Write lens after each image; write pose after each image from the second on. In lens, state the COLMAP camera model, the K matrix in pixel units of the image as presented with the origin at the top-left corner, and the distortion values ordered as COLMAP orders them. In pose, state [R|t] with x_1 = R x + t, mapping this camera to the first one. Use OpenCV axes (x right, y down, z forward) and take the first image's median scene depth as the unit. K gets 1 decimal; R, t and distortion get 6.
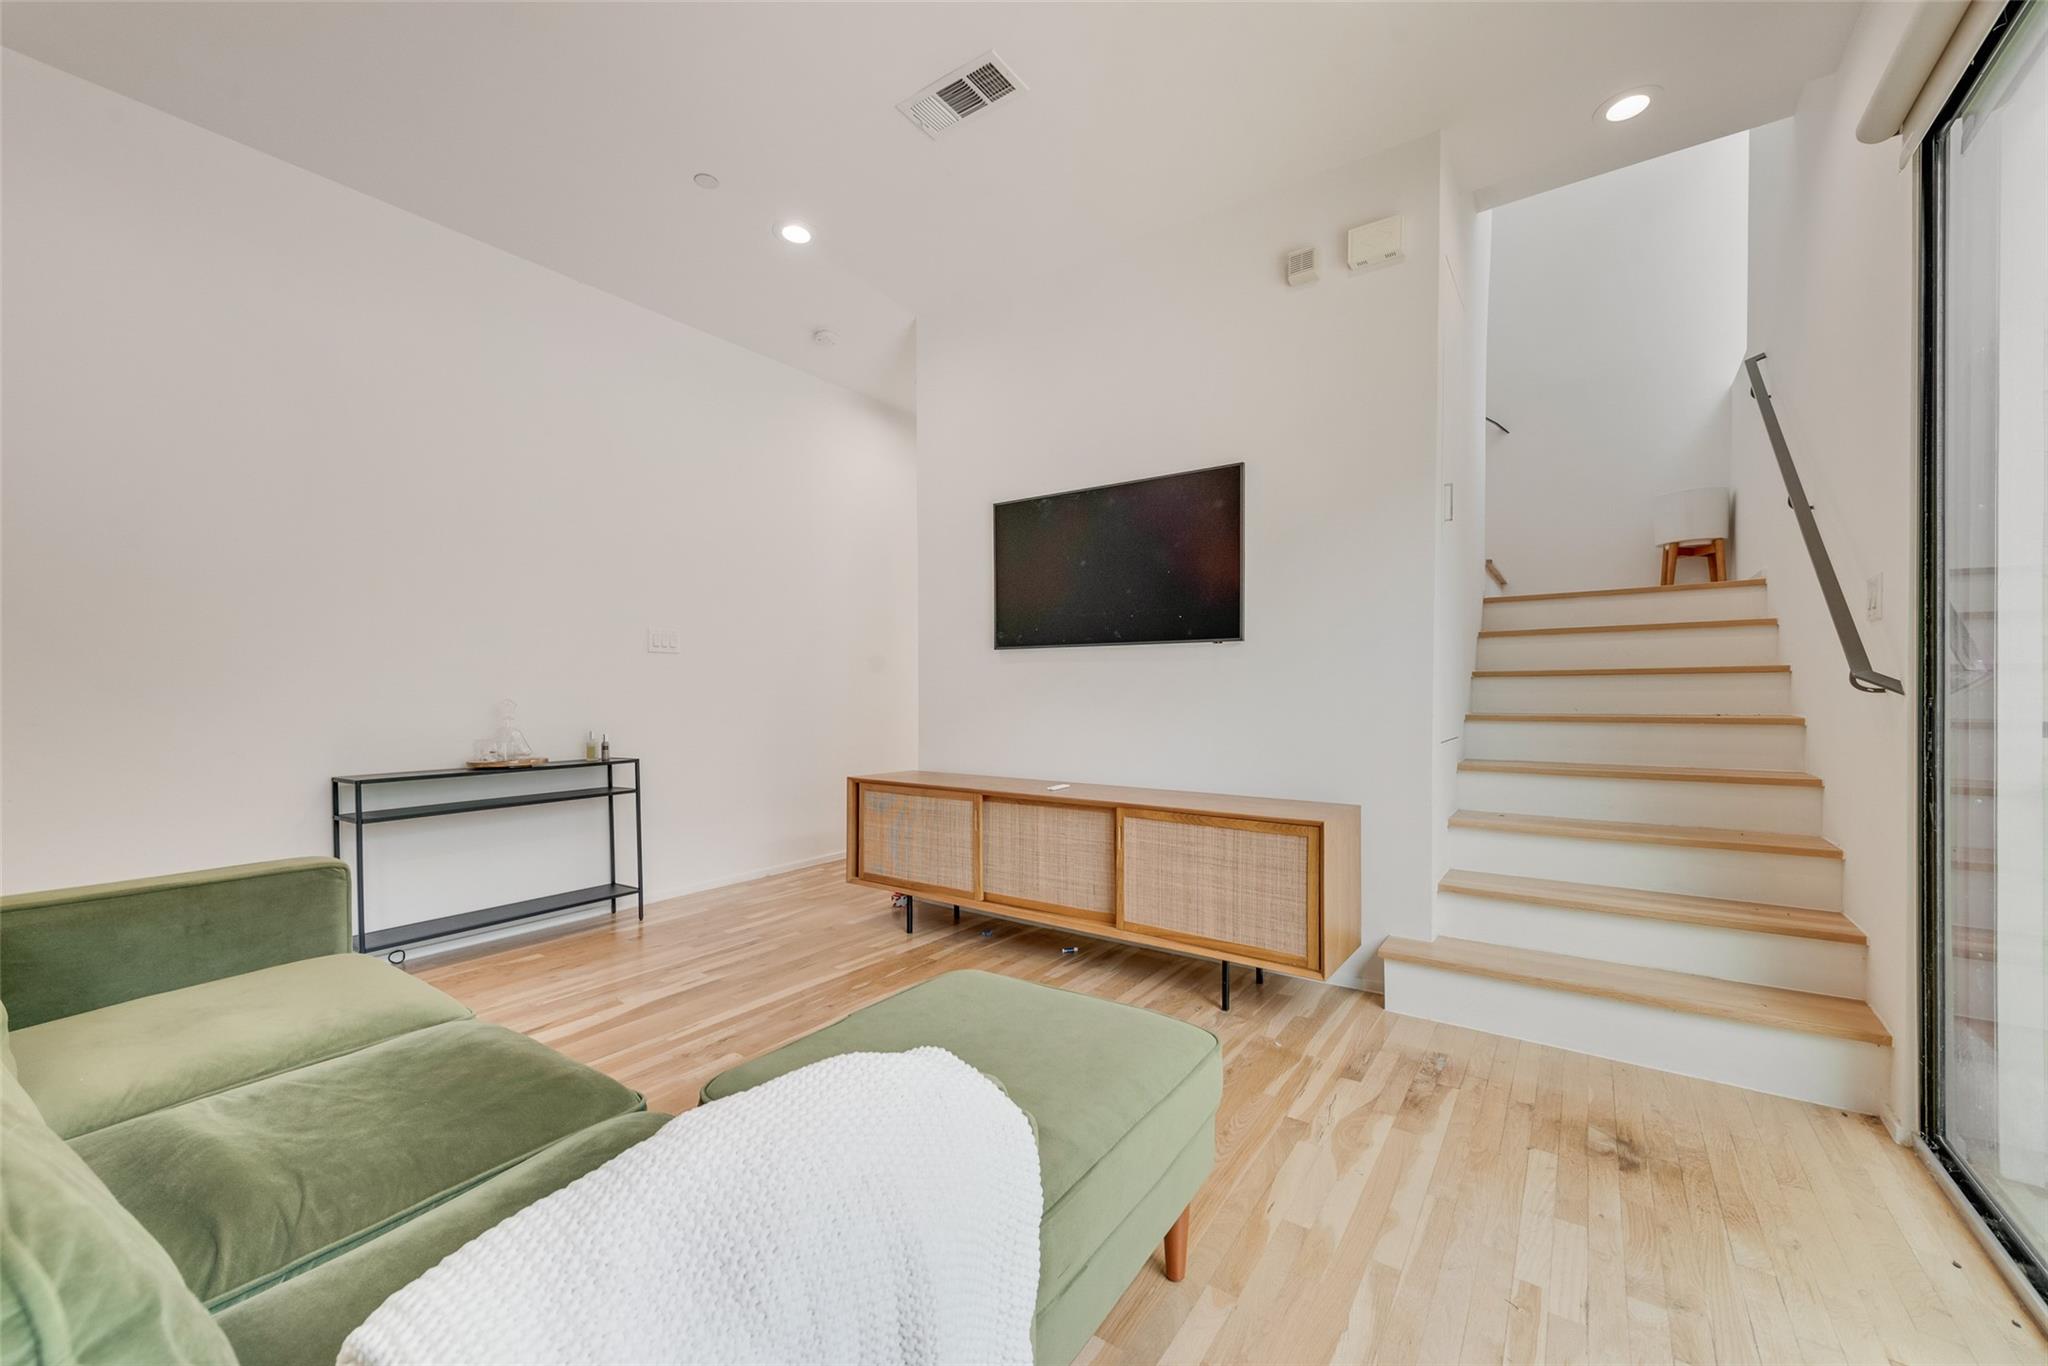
lens RADIAL K [[813.3, 0, 1024.0], [0, 813.3, 683.0], [0, 0, 1]] dist [0.020892, -0.007766]
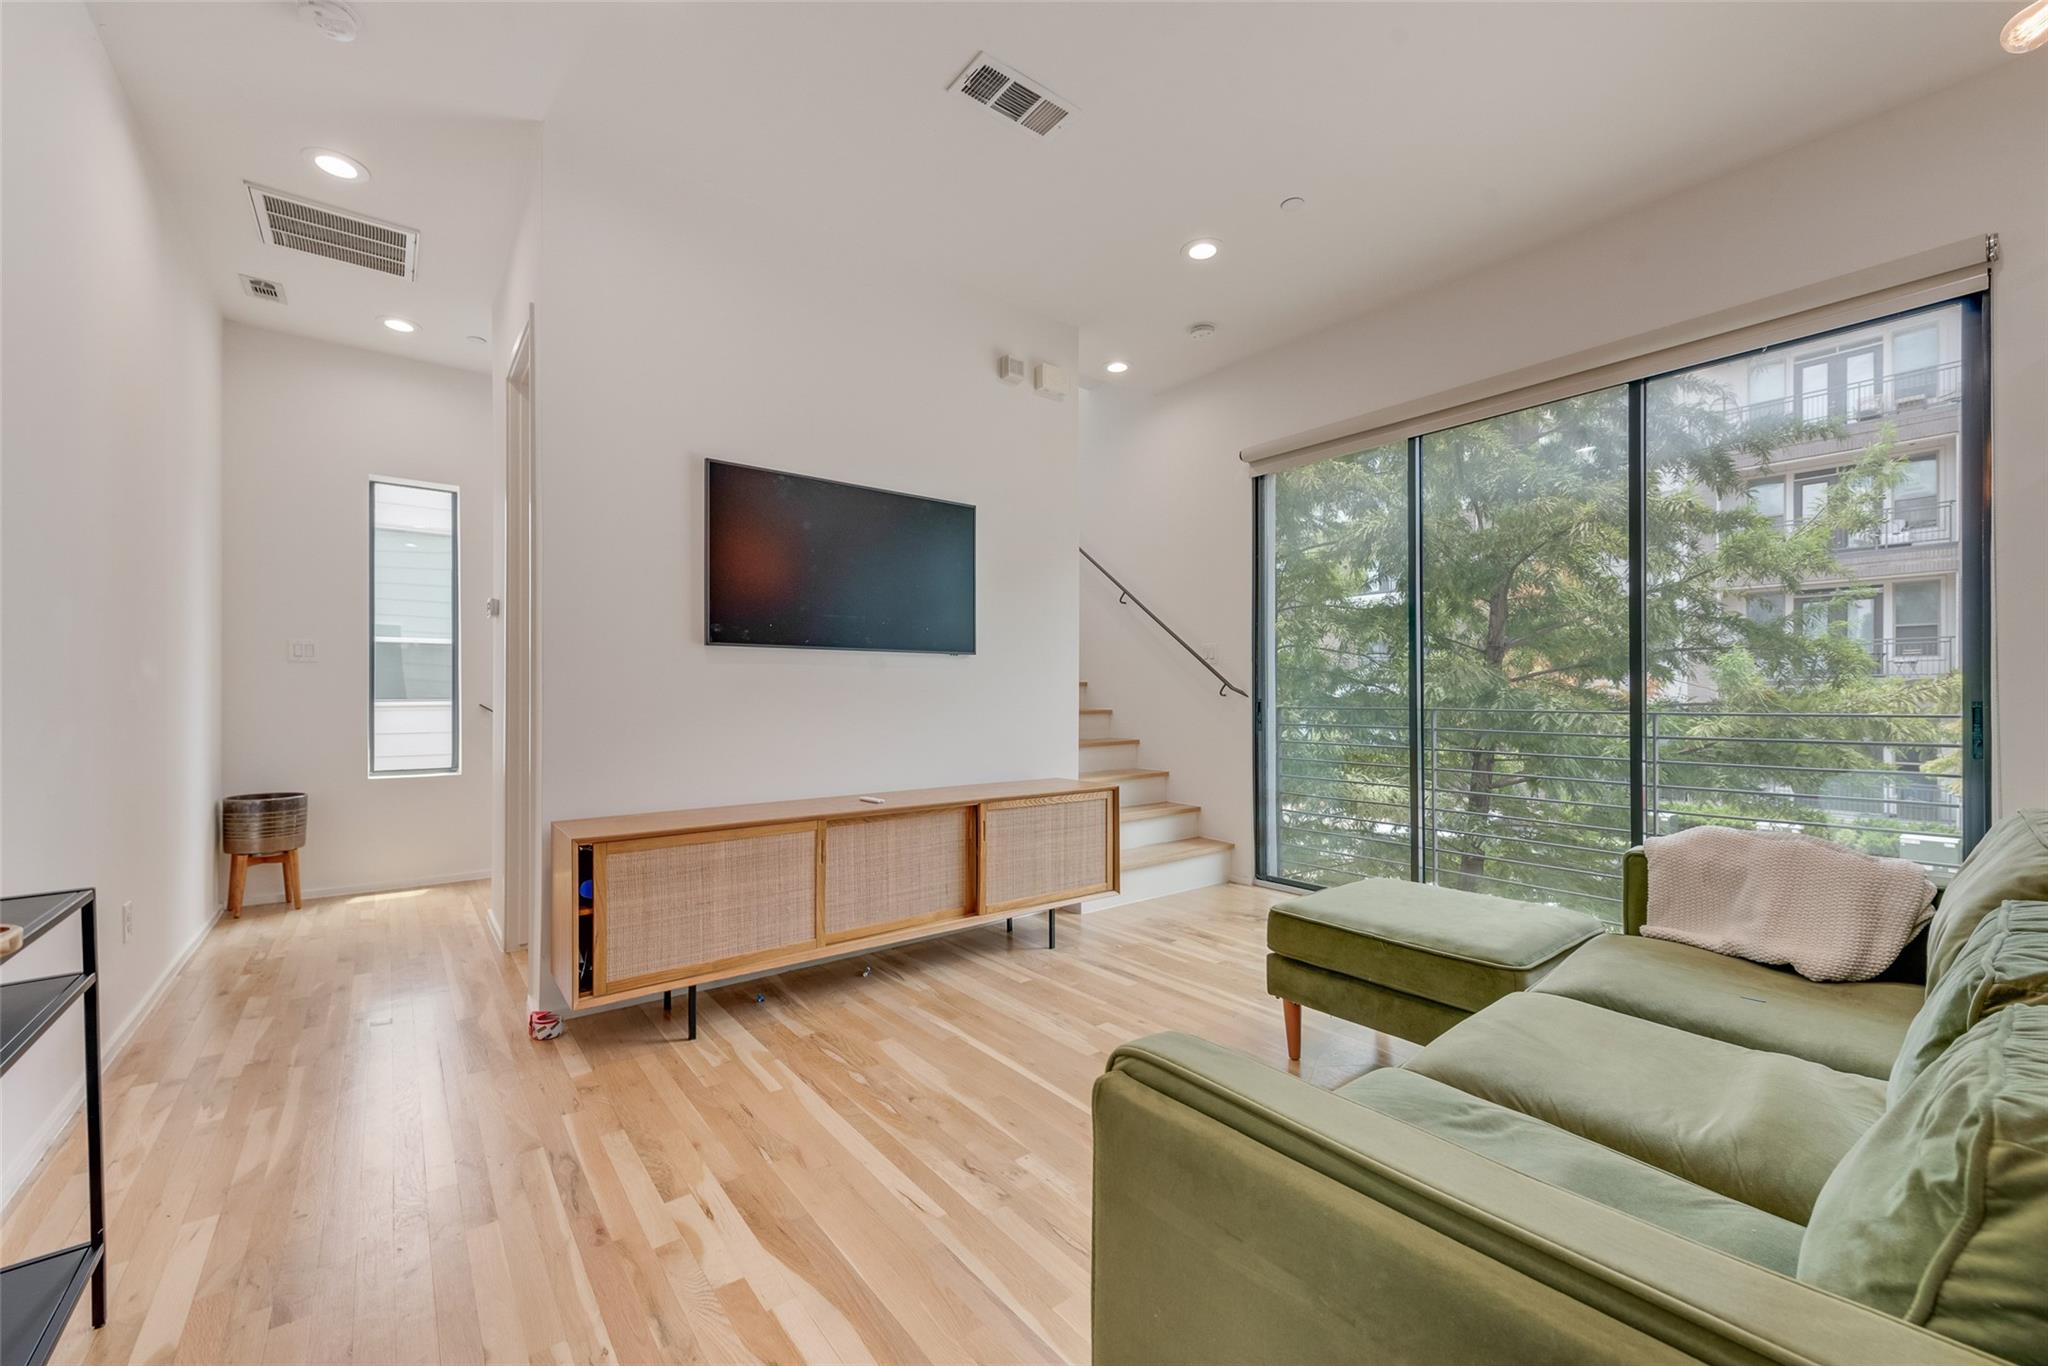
lens RADIAL K [[815.7, 0, 1016.9], [0, 815.7, 687.7], [0, 0, 1]] dist [0.012346, -0.000127]
pose [[0.279916, 0.009849, 0.959974, -0.827832], [-0.003055, 0.999951, -0.009368, 0.006939], [-0.960020, -0.000310, 0.279932, 0.582987]]
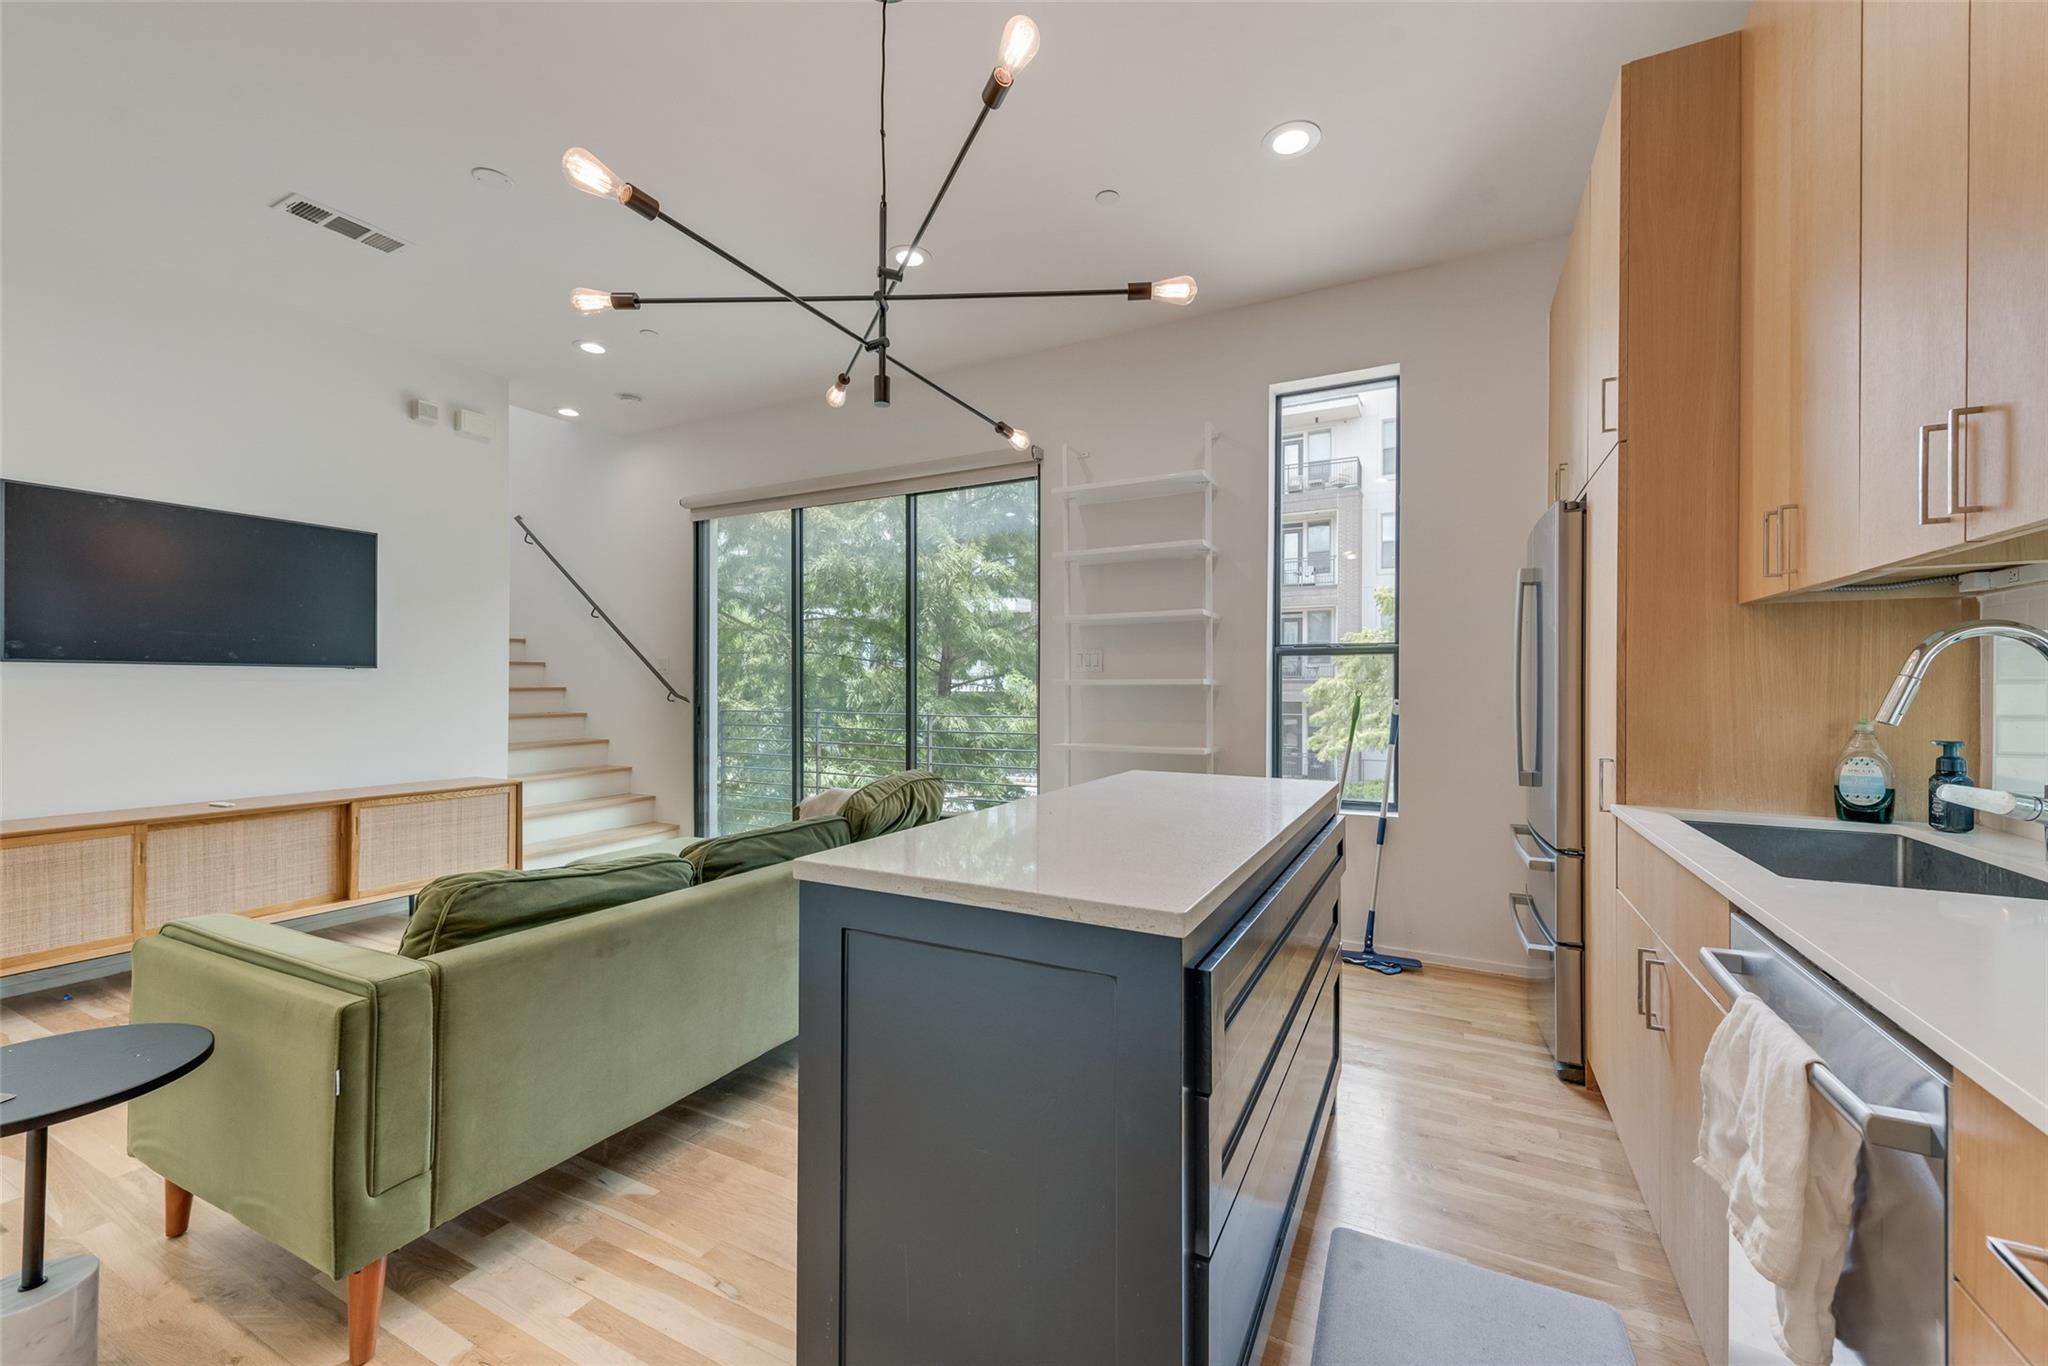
lens RADIAL K [[813.3, 0, 1024.0], [0, 813.3, 683.0], [0, 0, 1]] dist [0.020892, -0.007766]
pose [[-0.148994, 0.006571, 0.988816, -1.153526], [-0.005172, 0.999959, -0.007424, -0.023317], [-0.988825, -0.006220, -0.148954, 0.155648]]
